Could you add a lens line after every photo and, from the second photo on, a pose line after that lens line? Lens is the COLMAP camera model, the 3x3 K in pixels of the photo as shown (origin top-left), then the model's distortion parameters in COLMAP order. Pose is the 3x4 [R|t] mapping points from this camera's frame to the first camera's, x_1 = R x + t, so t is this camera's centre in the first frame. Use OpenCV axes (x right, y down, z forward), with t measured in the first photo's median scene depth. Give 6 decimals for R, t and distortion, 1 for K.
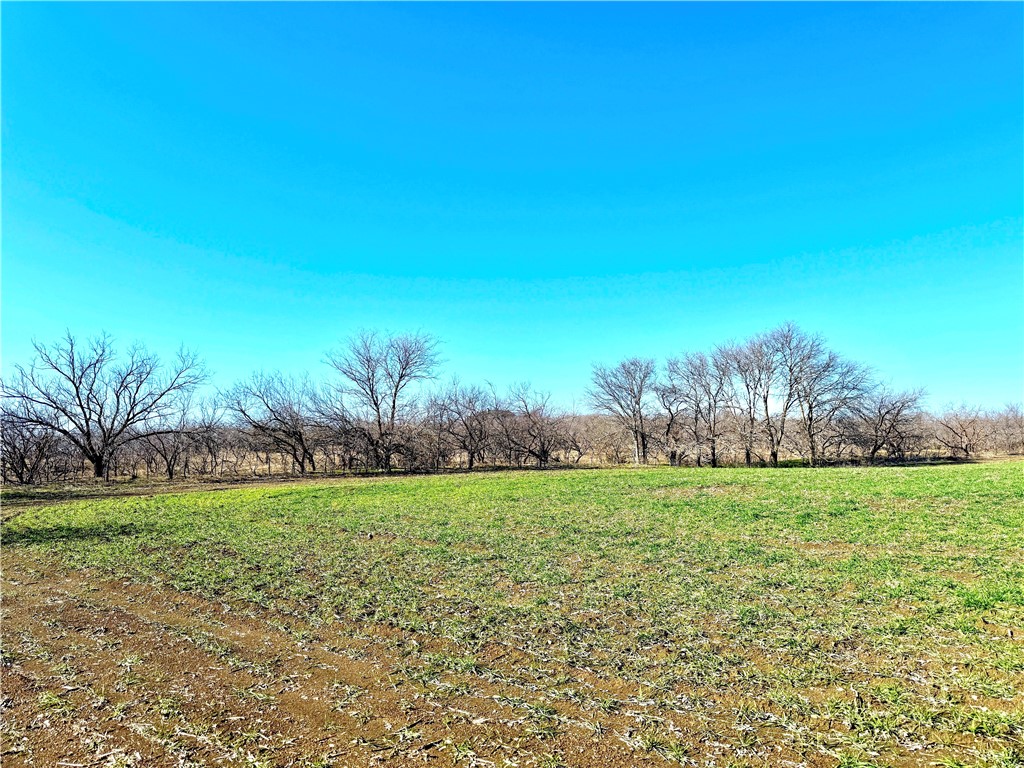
lens RADIAL K [[707.5, 0, 503.9], [0, 707.5, 385.8], [0, 0, 1]] dist [0.044459, -0.067483]
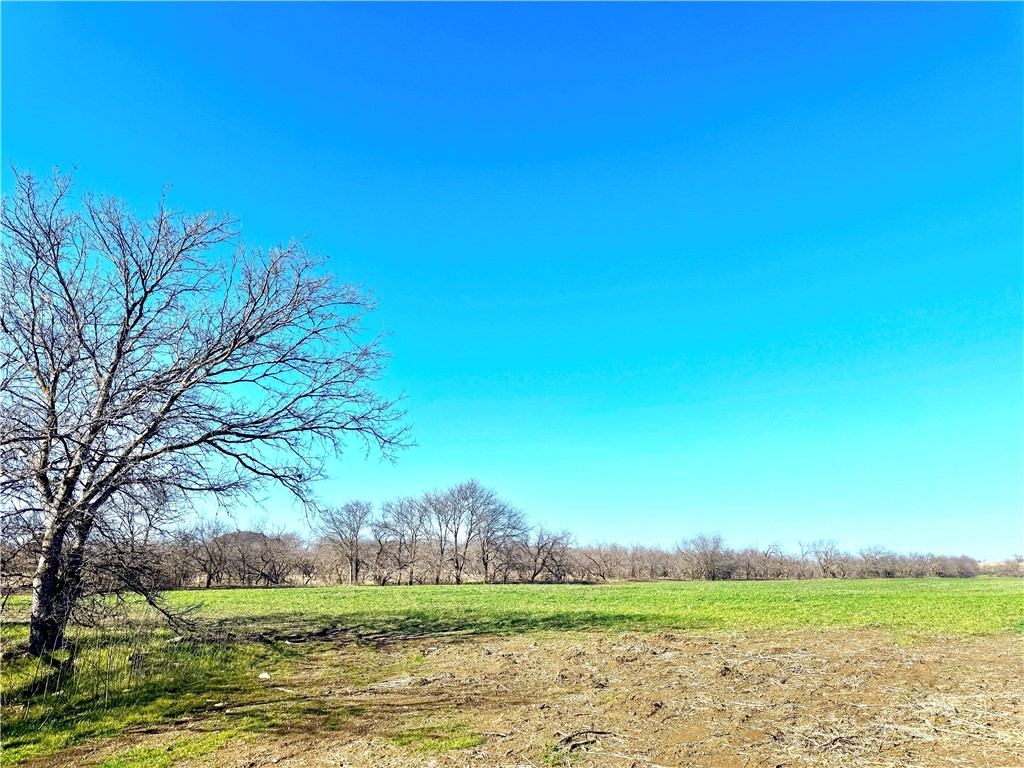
lens RADIAL K [[707.5, 0, 509.9], [0, 707.5, 376.1], [0, 0, 1]] dist [0.044459, -0.067483]
pose [[0.949137, 0.094338, 0.300399, 0.038418], [-0.038698, 0.981778, -0.186050, -0.031360], [-0.312477, 0.164962, 0.935492, -0.350085]]
